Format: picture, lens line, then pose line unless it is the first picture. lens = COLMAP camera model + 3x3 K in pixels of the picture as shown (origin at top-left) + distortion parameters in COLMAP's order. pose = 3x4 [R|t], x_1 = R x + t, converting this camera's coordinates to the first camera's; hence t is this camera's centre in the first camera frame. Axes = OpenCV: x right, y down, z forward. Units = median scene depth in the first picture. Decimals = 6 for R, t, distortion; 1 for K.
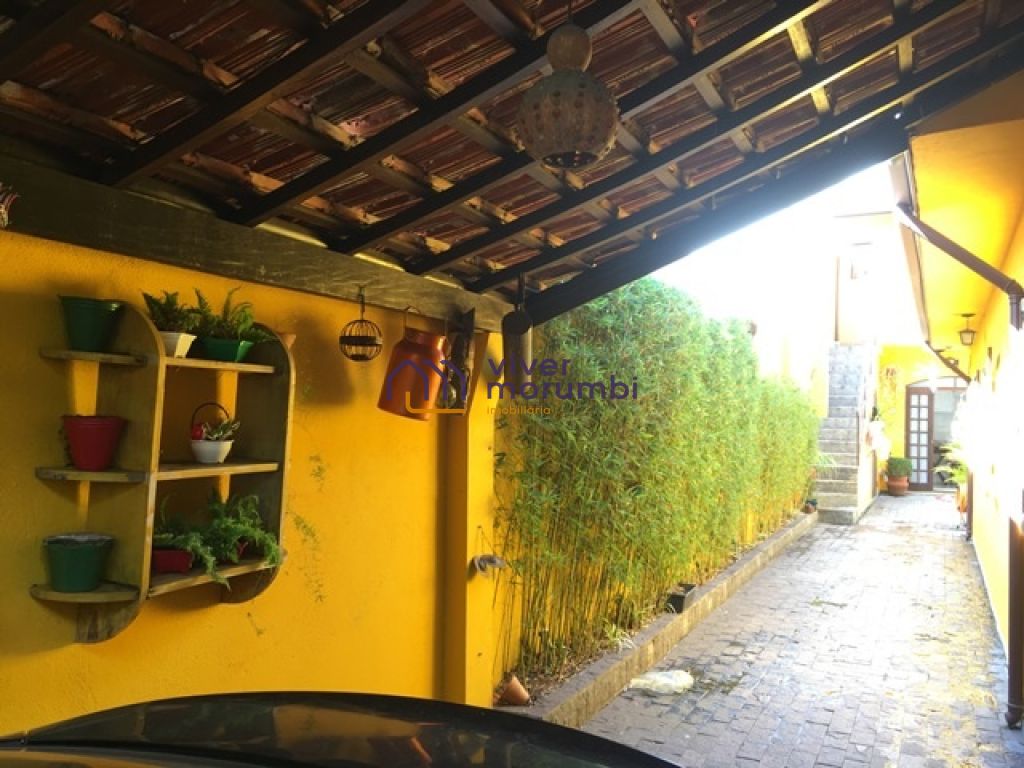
lens RADIAL K [[876.1, 0, 512.0], [0, 876.1, 384.0], [0, 0, 1]] dist [0.084016, -0.115753]
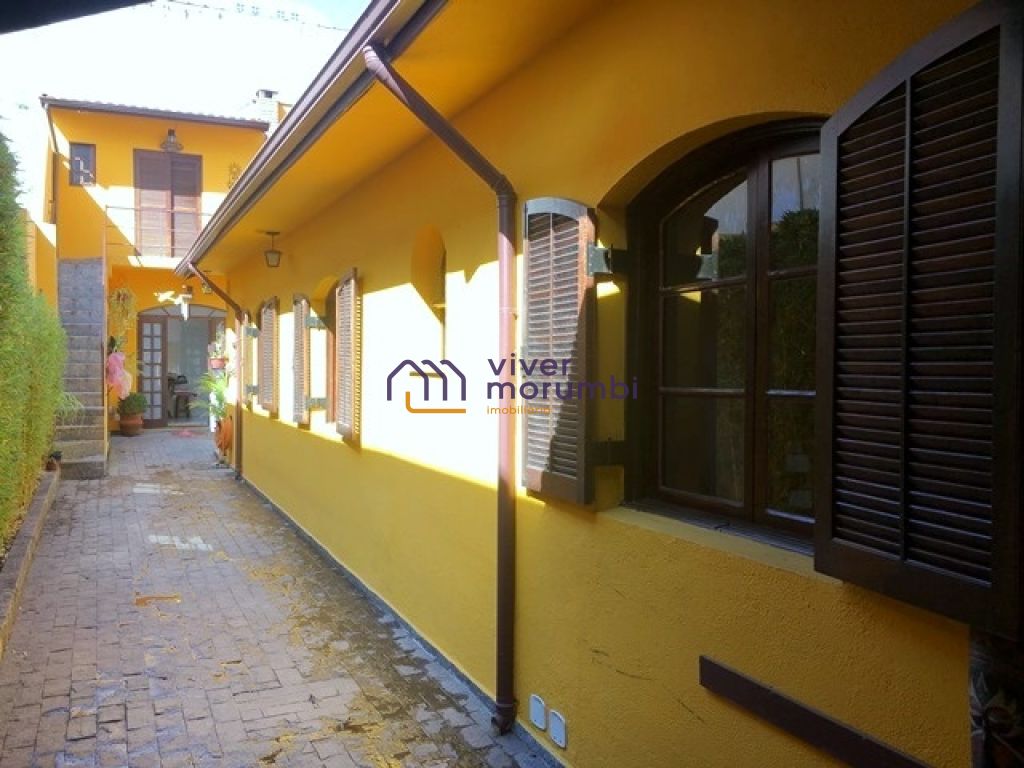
lens RADIAL K [[876.1, 0, 512.0], [0, 876.1, 384.0], [0, 0, 1]] dist [0.084016, -0.115753]
pose [[0.635378, -0.042076, 0.771054, -0.012642], [-0.019364, 0.997332, 0.070381, 0.003735], [-0.771958, -0.059649, 0.632868, 0.153724]]
